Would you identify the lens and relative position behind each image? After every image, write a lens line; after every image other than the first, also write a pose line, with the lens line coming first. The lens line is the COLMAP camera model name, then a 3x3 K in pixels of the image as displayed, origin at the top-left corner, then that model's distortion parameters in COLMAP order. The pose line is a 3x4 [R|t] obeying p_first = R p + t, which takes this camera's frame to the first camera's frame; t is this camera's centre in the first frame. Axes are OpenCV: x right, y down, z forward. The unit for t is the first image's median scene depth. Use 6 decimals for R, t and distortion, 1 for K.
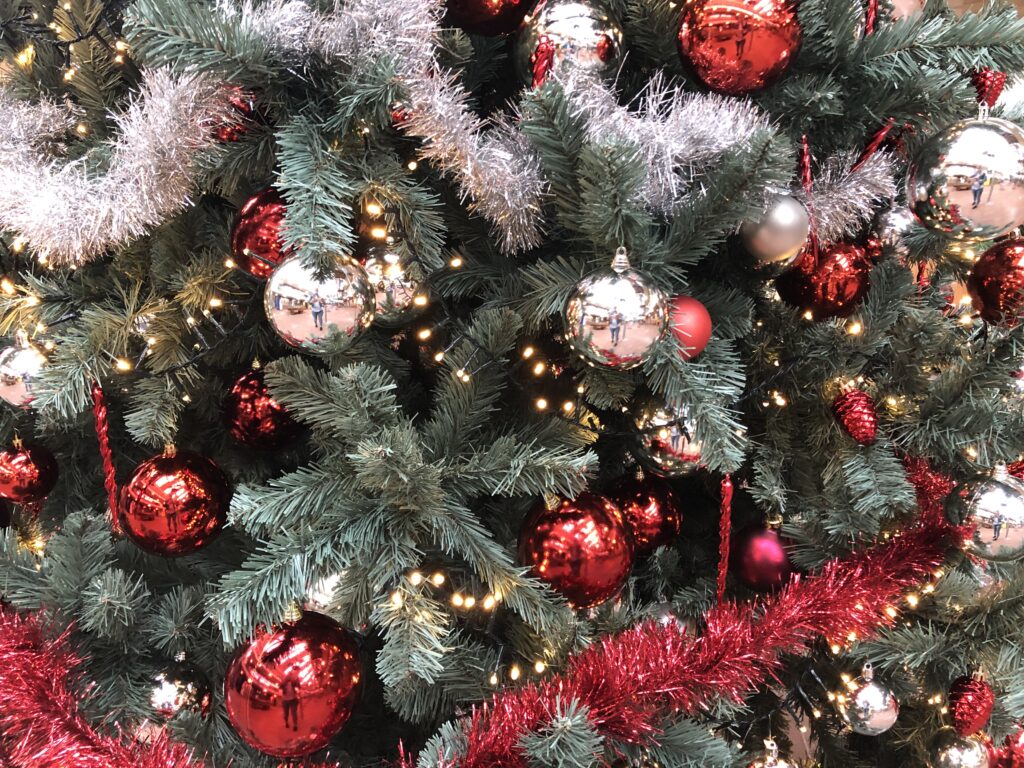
lens RADIAL K [[834.1, 0, 511.8], [0, 834.1, 382.3], [0, 0, 1]] dist [0.006944, 0.000148]
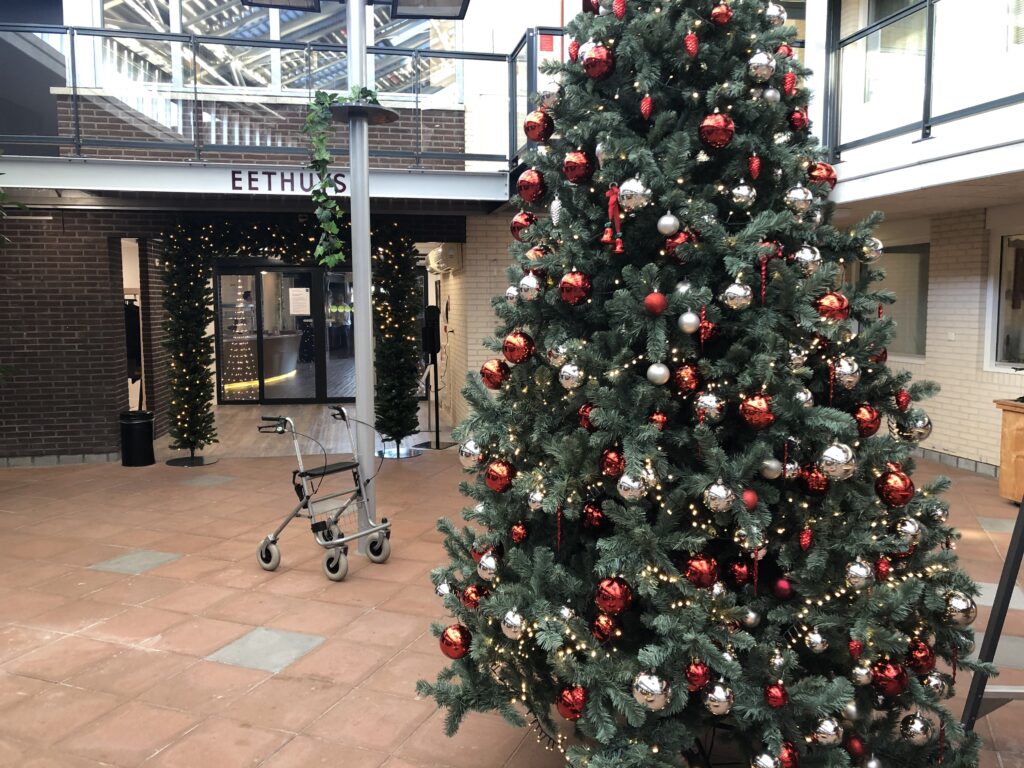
lens RADIAL K [[834.1, 0, 511.4], [0, 834.1, 380.4], [0, 0, 1]] dist [0.006944, 0.000148]
pose [[0.945385, 0.030100, -0.324563, 0.385452], [-0.075338, 0.988944, -0.127728, -0.053719], [0.317130, 0.145204, 0.937200, -2.208292]]
